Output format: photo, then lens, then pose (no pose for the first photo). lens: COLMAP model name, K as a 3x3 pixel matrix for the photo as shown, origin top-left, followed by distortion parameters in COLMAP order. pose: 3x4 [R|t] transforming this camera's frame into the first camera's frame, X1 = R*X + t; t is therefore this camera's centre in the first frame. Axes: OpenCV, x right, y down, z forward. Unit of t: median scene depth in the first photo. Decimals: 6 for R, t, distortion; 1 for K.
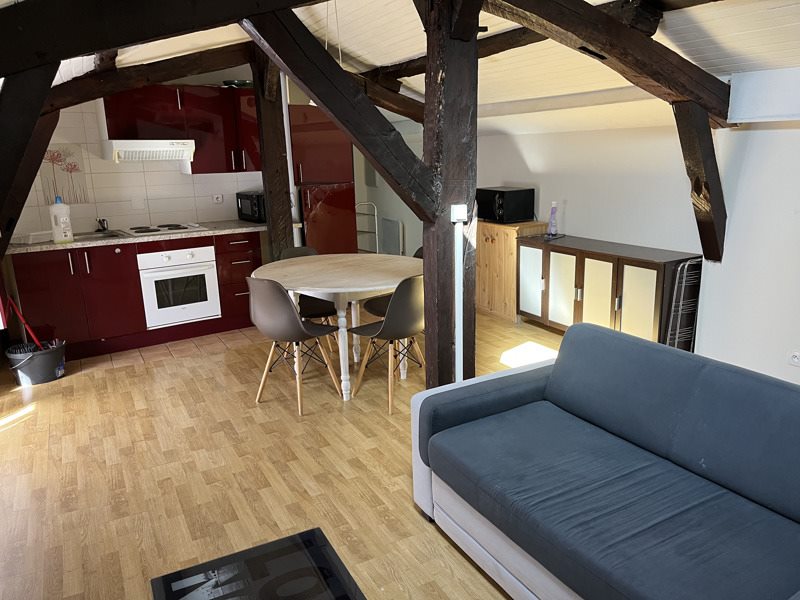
lens RADIAL K [[611.0, 0, 402.6], [0, 611.0, 302.7], [0, 0, 1]] dist [0.045985, -0.051755]
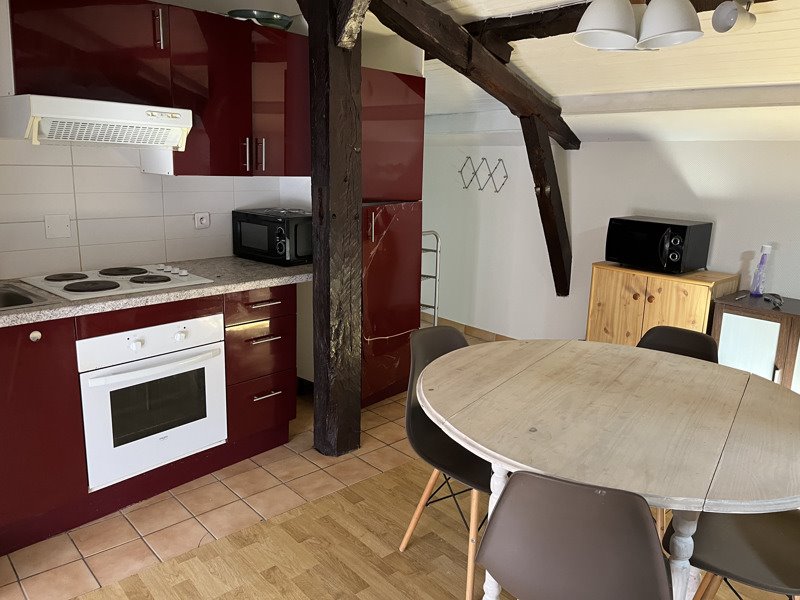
lens RADIAL K [[611.0, 0, 406.3], [0, 611.0, 295.3], [0, 0, 1]] dist [0.045985, -0.051755]
pose [[0.971321, 0.005717, 0.237701, -0.296984], [0.001416, 0.999554, -0.029826, -0.097688], [-0.237766, 0.029308, 0.970880, 0.479622]]
